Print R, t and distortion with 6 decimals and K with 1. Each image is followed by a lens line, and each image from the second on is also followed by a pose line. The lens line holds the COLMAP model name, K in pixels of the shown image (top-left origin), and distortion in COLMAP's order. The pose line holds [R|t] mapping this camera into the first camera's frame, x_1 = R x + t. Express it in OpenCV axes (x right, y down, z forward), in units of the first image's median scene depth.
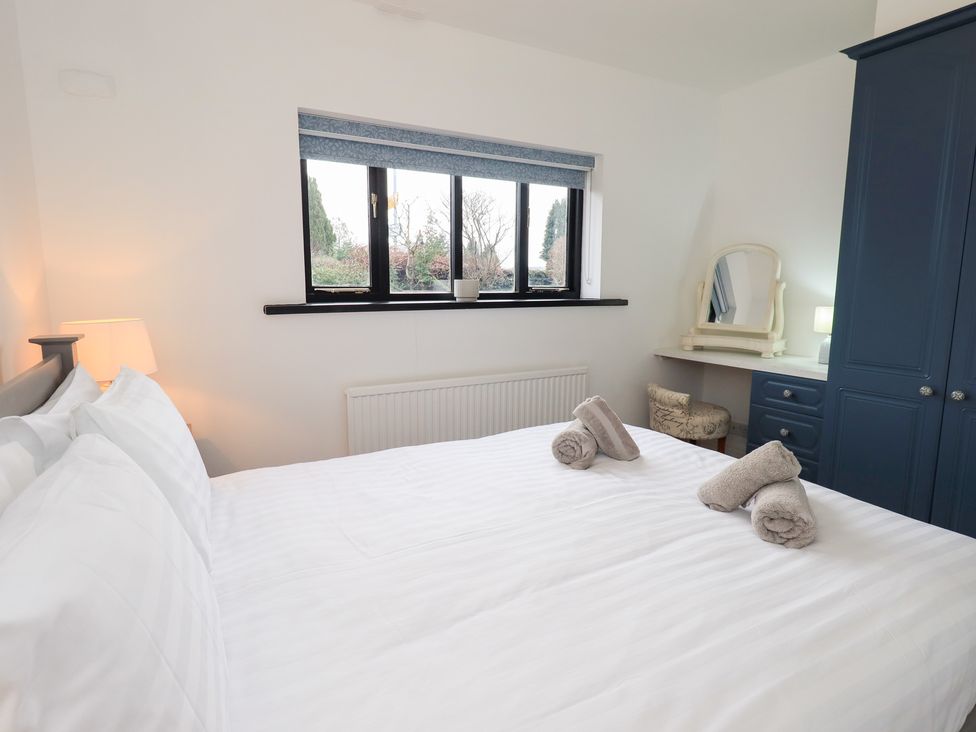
lens RADIAL K [[545.7, 0, 486.4], [0, 545.7, 350.2], [0, 0, 1]] dist [0.034682, -0.000453]
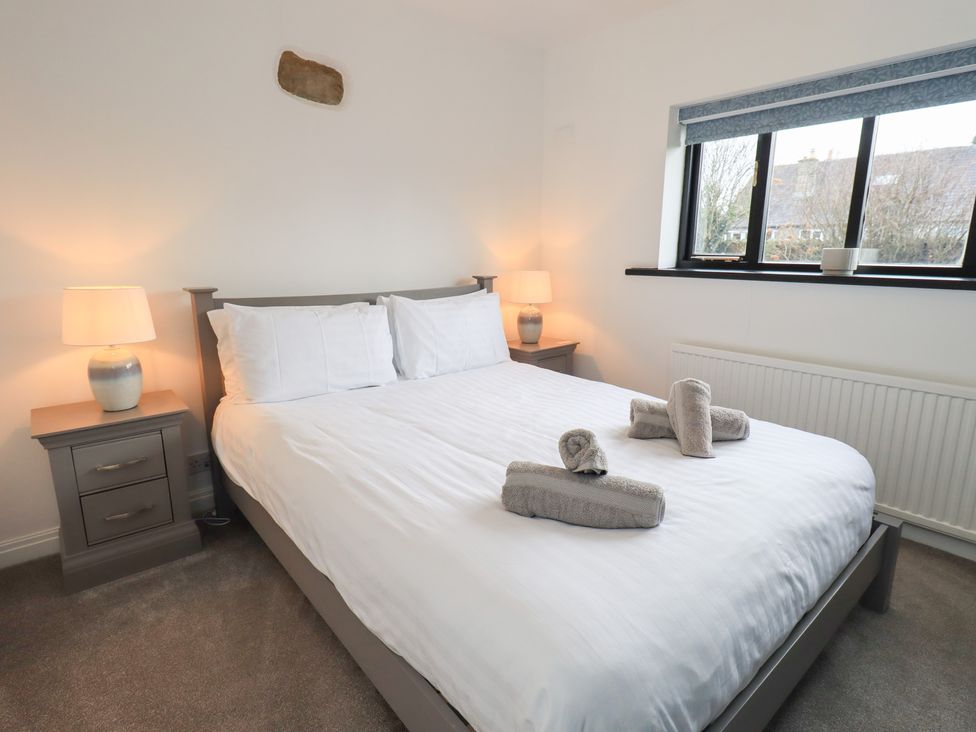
lens RADIAL K [[522.0, 0, 492.3], [0, 522.0, 357.8], [0, 0, 1]] dist [-0.001105, -0.001223]
pose [[0.192036, 0.196676, -0.961478, 0.682055], [-0.130758, 0.976106, 0.173552, -0.037653], [0.972638, 0.092392, 0.213165, 0.355139]]
